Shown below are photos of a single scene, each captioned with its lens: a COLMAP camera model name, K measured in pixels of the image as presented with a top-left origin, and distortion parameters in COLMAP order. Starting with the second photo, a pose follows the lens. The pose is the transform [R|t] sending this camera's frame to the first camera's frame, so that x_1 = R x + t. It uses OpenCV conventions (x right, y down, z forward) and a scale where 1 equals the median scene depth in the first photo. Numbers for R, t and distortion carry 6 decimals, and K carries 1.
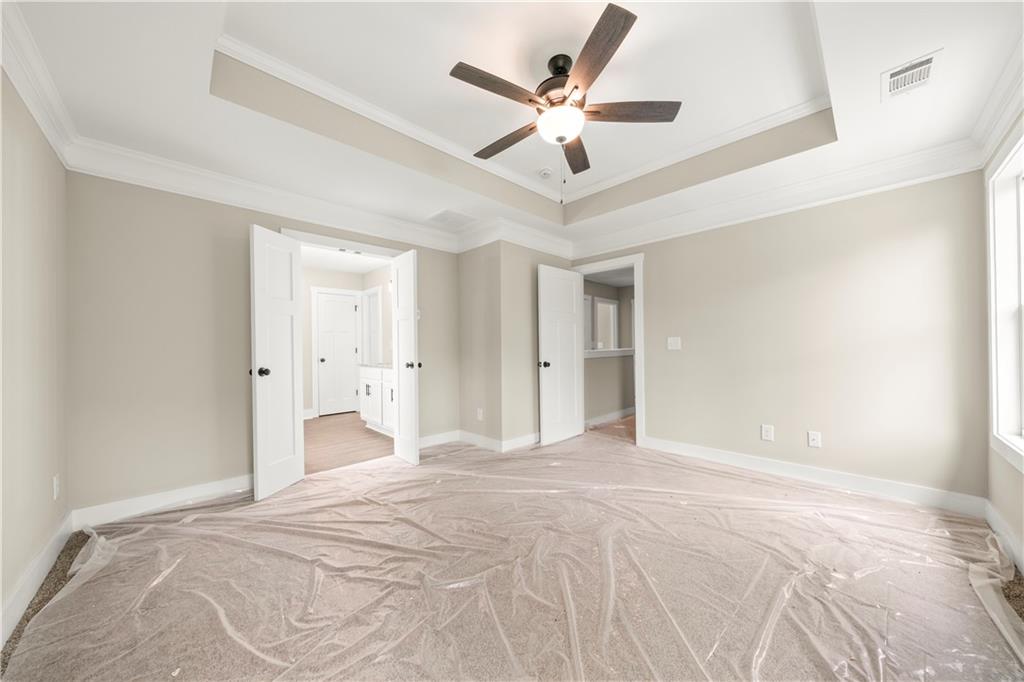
lens RADIAL K [[352.1, 0, 511.7], [0, 352.1, 345.8], [0, 0, 1]] dist [-0.005647, 0.000458]
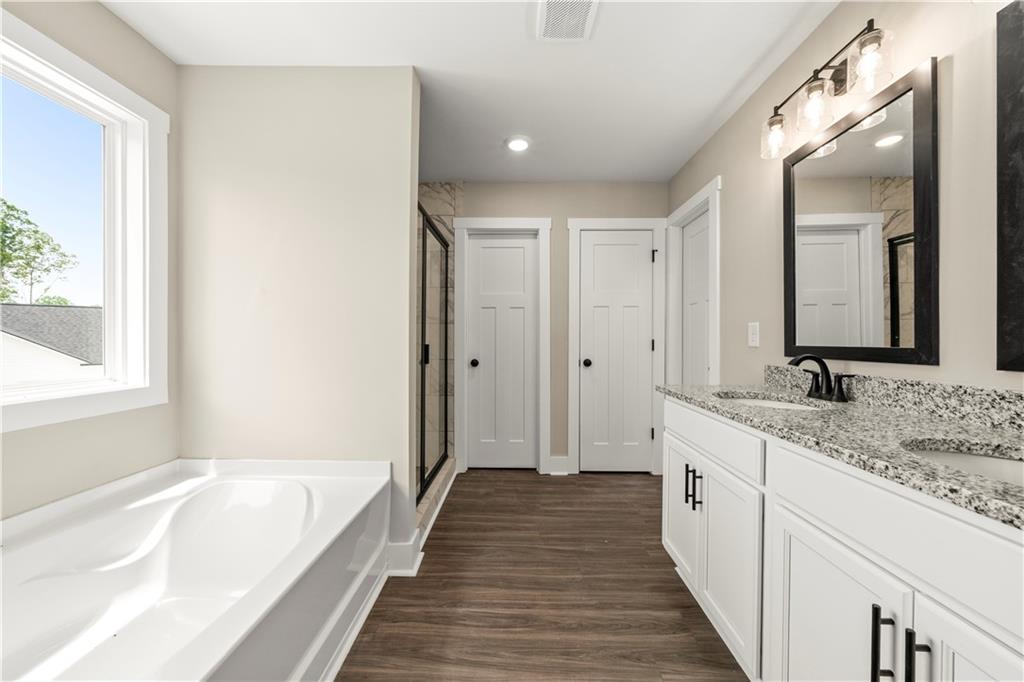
lens RADIAL K [[385.1, 0, 505.0], [0, 385.1, 345.5], [0, 0, 1]] dist [-0.003700, -0.000626]
pose [[0.710244, 0.023085, -0.703577, -0.240181], [-0.010366, 0.999697, 0.022337, 0.004665], [0.703879, -0.008572, 0.710268, 0.538864]]
